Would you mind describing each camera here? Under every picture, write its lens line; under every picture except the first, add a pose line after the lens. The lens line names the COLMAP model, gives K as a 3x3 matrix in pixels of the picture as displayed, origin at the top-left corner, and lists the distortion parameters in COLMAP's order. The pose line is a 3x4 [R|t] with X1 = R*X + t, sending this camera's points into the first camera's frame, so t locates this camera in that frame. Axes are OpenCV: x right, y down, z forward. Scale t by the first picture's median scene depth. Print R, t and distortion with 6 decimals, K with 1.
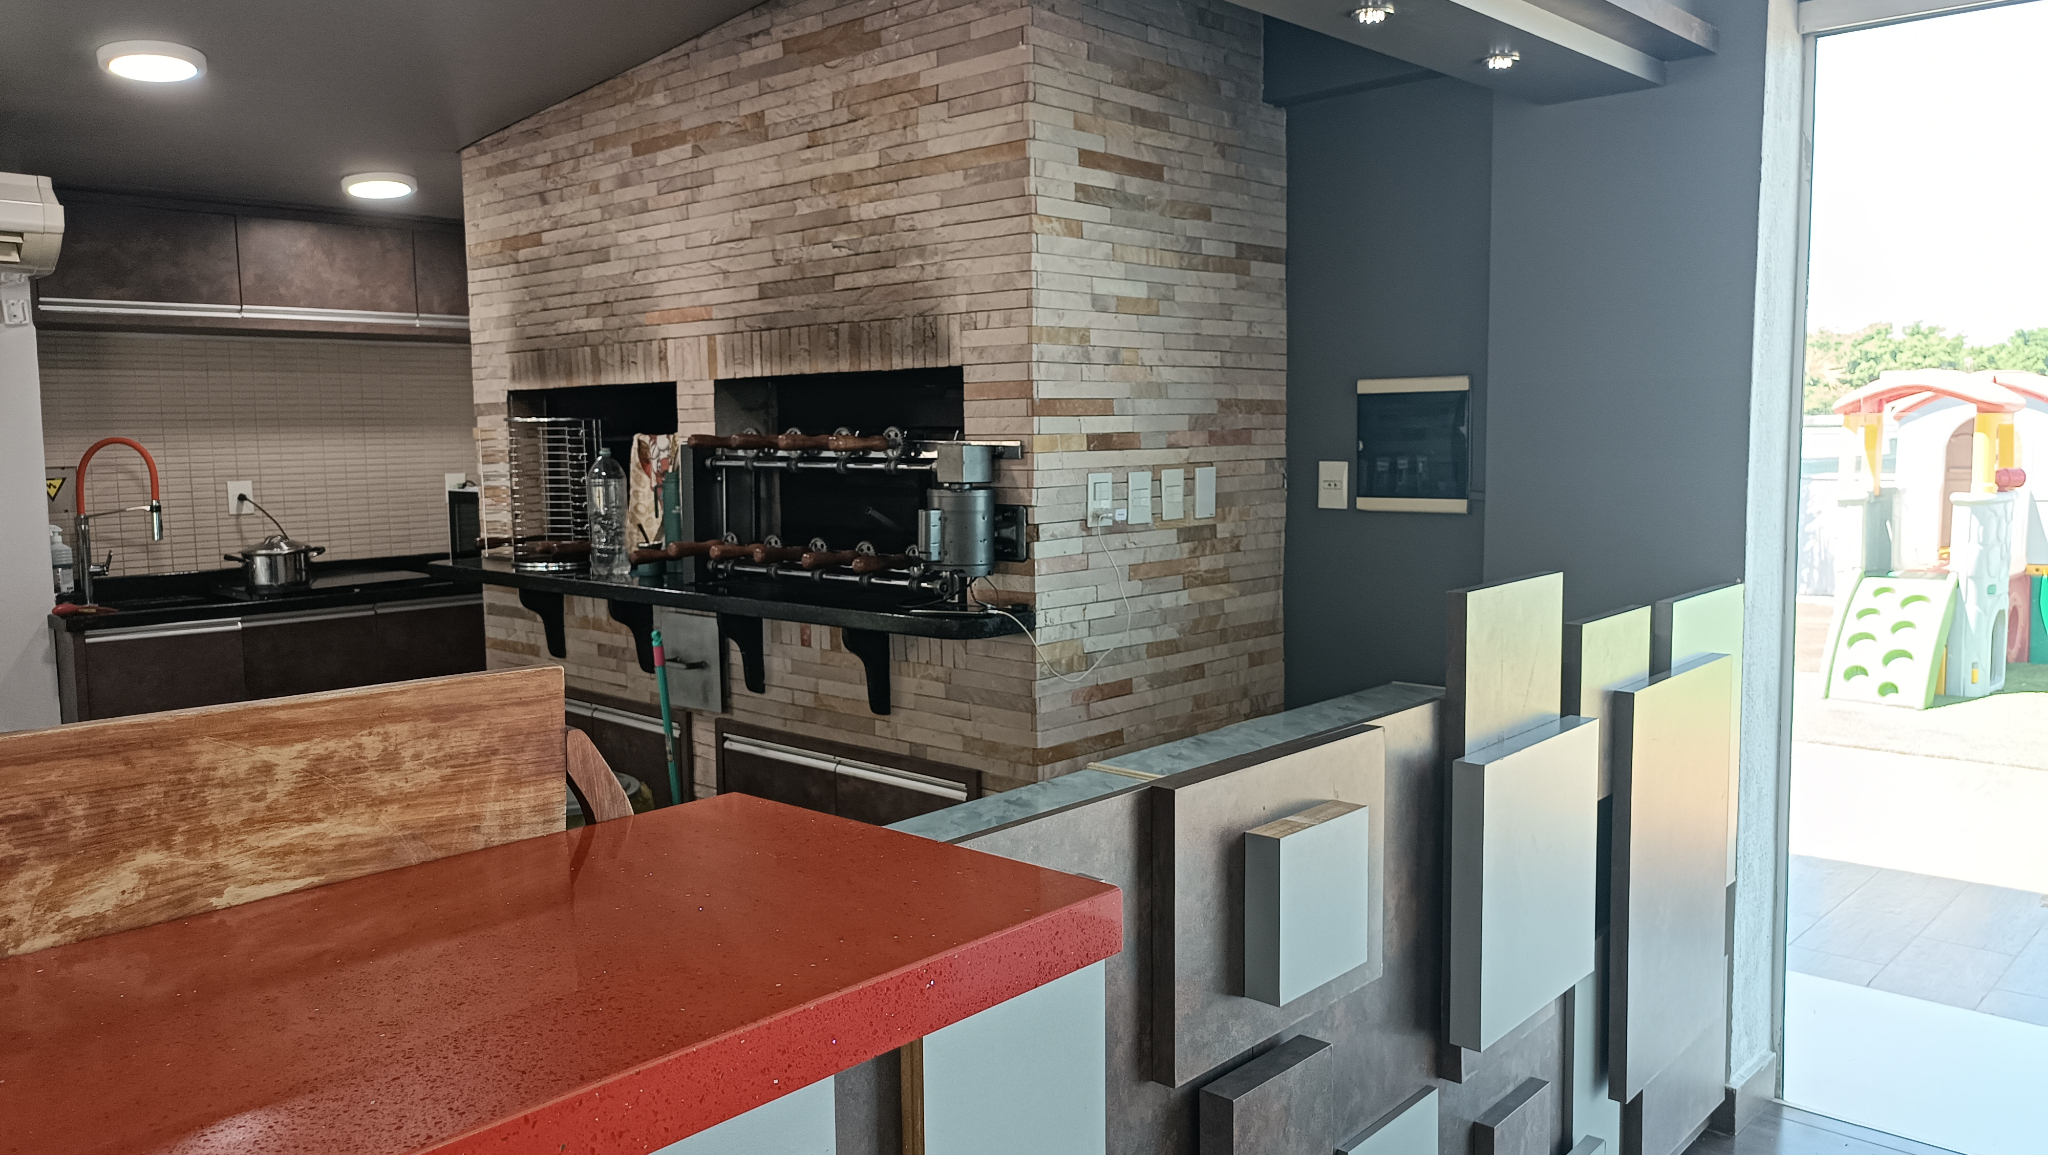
lens RADIAL K [[1489.5, 0, 1022.2], [0, 1489.5, 570.3], [0, 0, 1]] dist [0.007165, -0.001712]
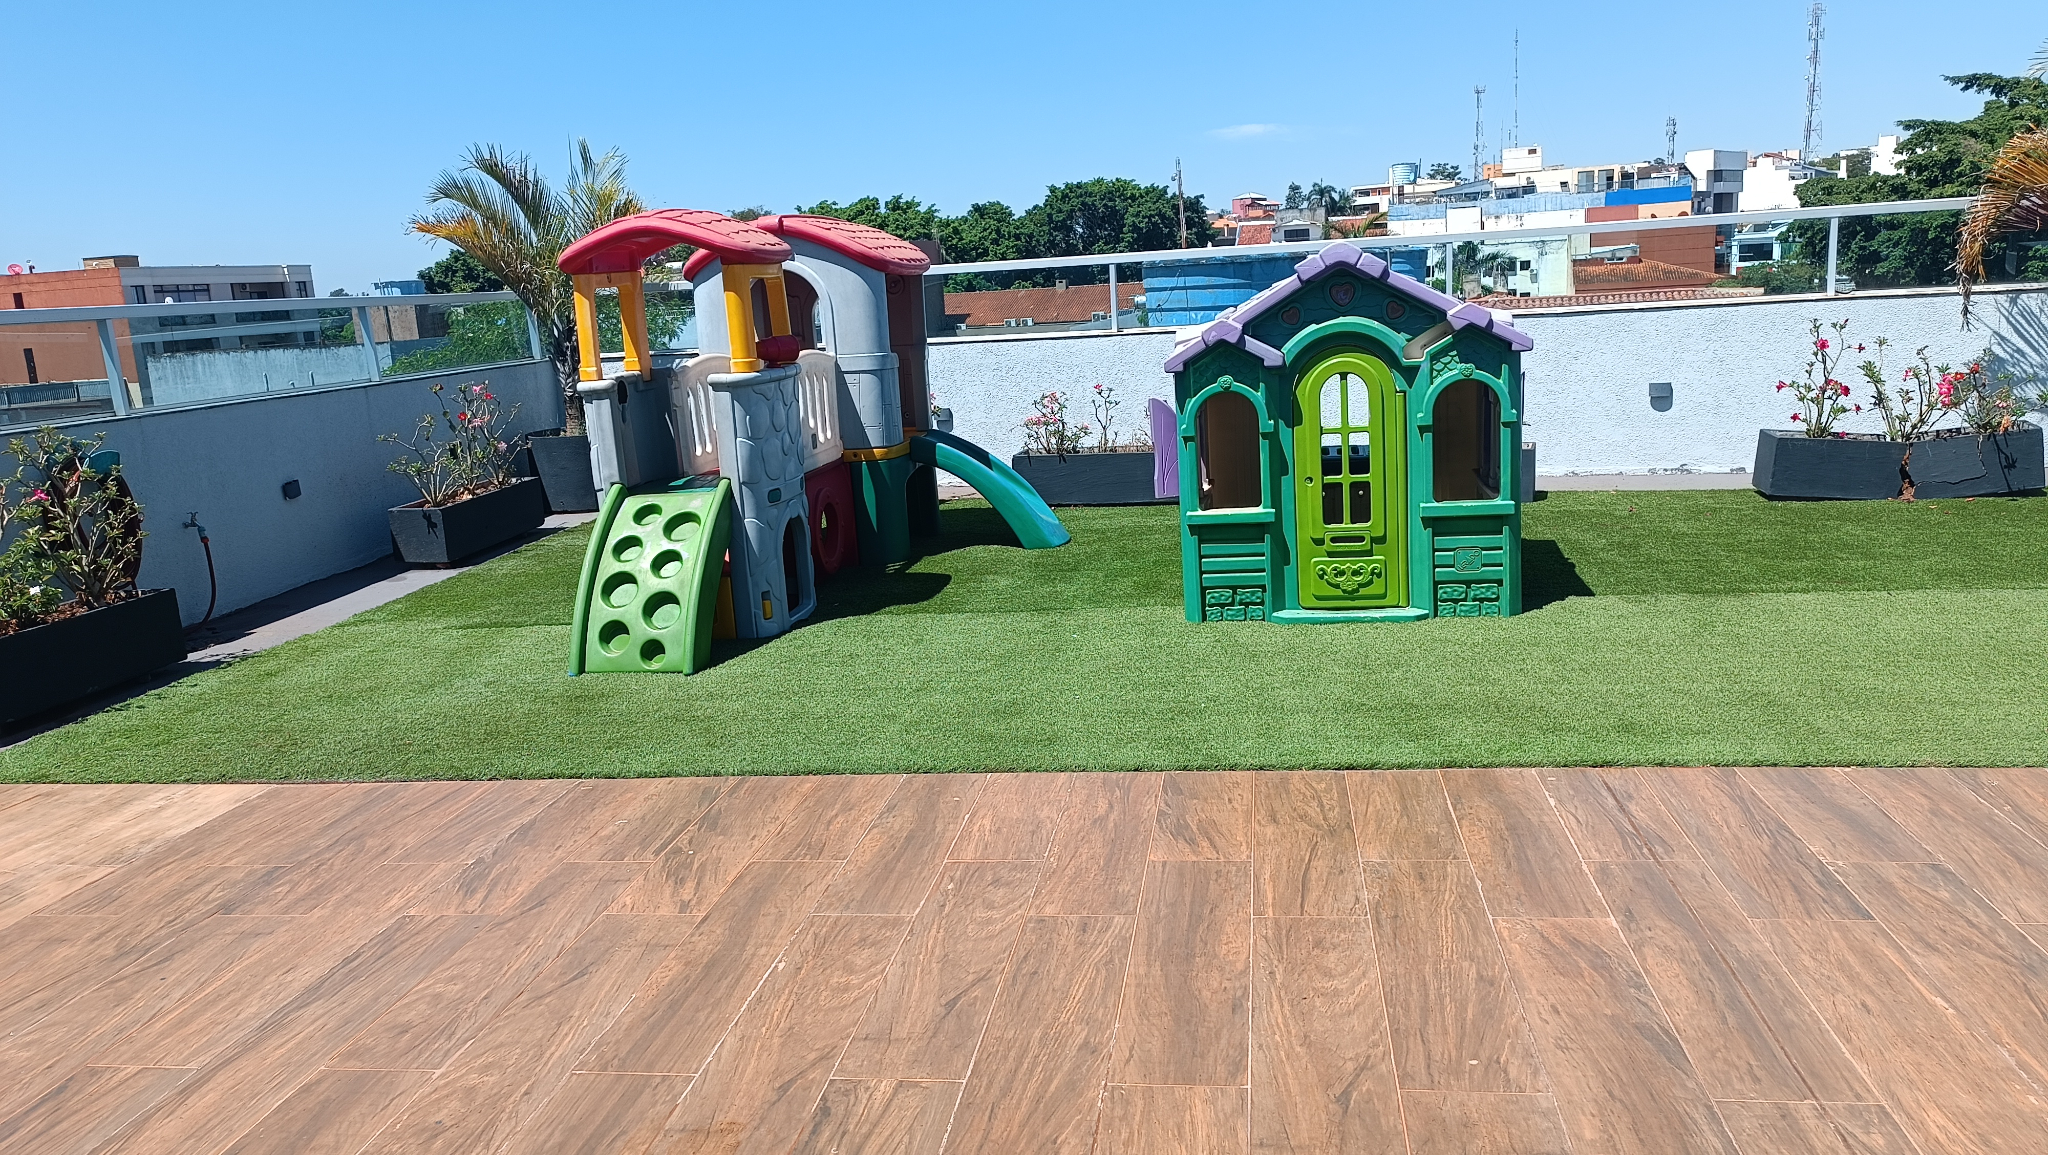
lens RADIAL K [[1489.5, 0, 1024.4], [0, 1489.5, 579.9], [0, 0, 1]] dist [0.007165, -0.001712]
pose [[0.821664, -0.152567, 0.549173, 0.324068], [0.107825, 0.987719, 0.113075, -0.017102], [-0.559680, -0.033695, 0.828023, 0.282644]]
